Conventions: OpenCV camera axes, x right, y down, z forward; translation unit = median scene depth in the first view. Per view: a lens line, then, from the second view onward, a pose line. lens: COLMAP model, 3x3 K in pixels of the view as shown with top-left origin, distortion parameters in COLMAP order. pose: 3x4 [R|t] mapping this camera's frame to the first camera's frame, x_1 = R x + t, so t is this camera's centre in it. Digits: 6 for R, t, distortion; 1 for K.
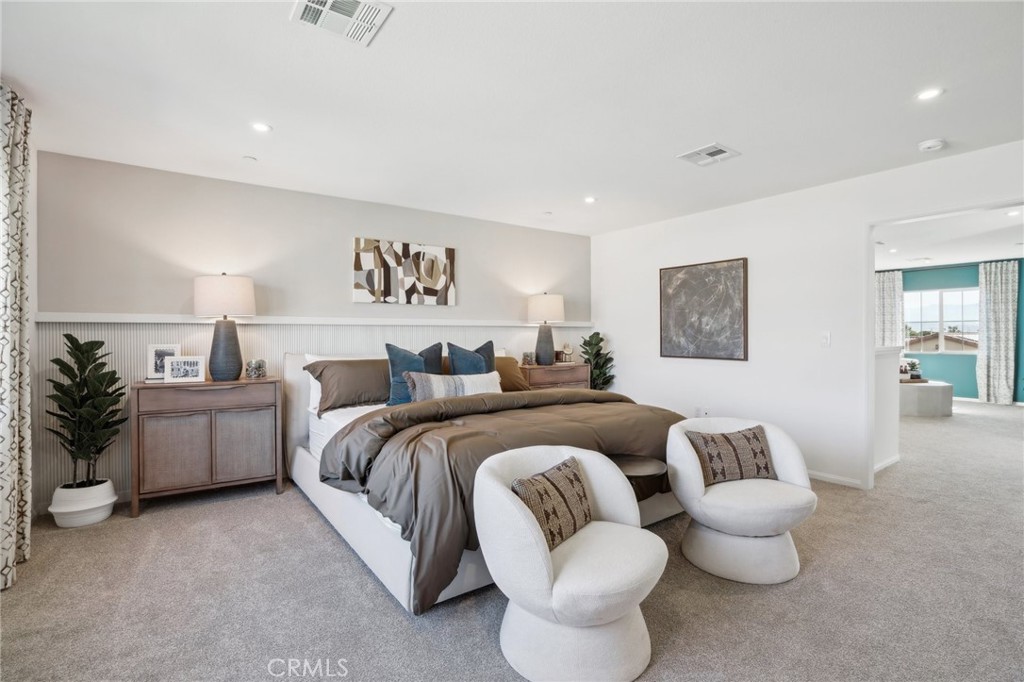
lens RADIAL K [[479.1, 0, 510.5], [0, 479.1, 331.7], [0, 0, 1]] dist [-0.051437, 0.019235]
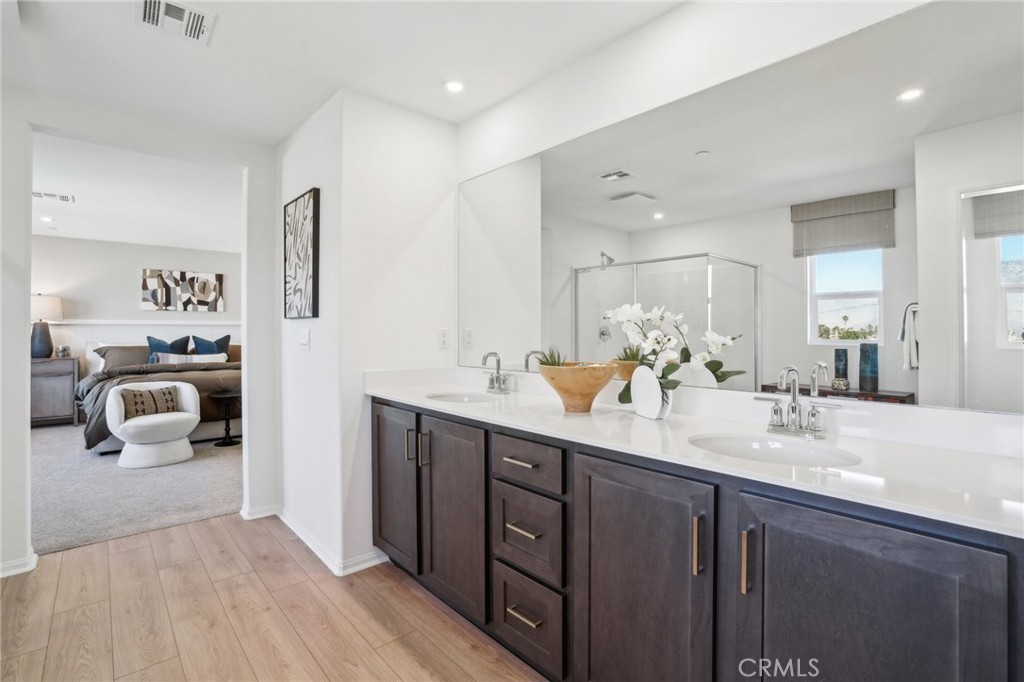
lens RADIAL K [[479.1, 0, 510.5], [0, 479.1, 331.7], [0, 0, 1]] dist [-0.051437, 0.019235]
pose [[0.994558, 0.001112, 0.104181, 0.734064], [-0.001520, 0.999991, 0.003836, 0.001268], [-0.104176, -0.003973, 0.994551, -0.670730]]
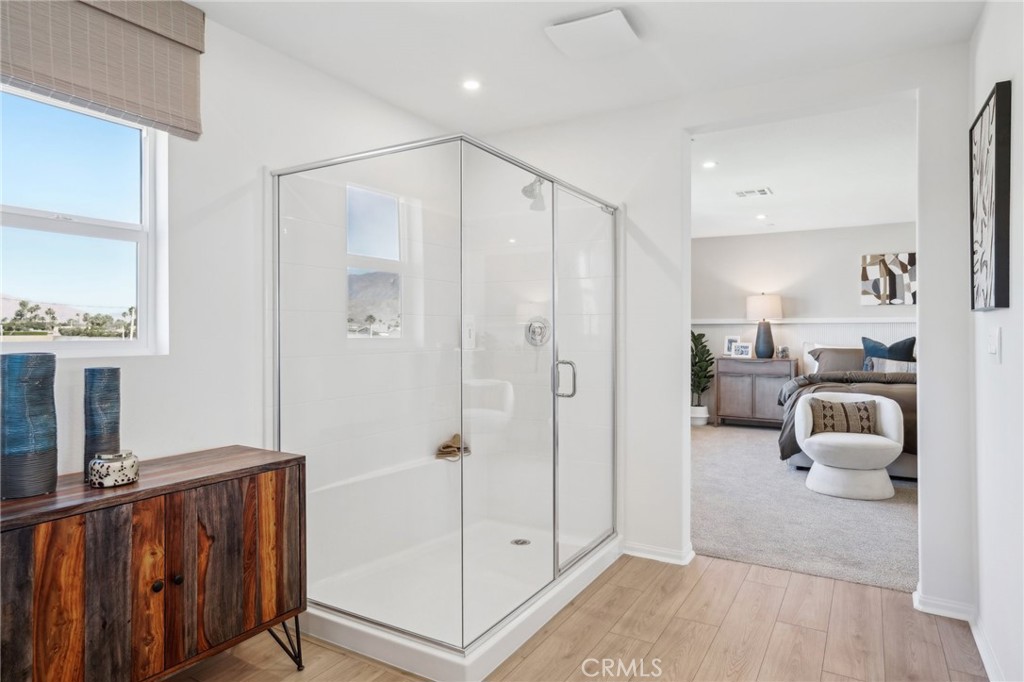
lens RADIAL K [[605.4, 0, 511.0], [0, 605.4, 330.8], [0, 0, 1]] dist [0.002610, 0.003200]
pose [[0.404830, -0.000306, -0.914392, 0.813687], [0.003692, 0.999992, 0.001300, 0.001092], [0.914384, -0.003902, 0.404828, -0.555094]]
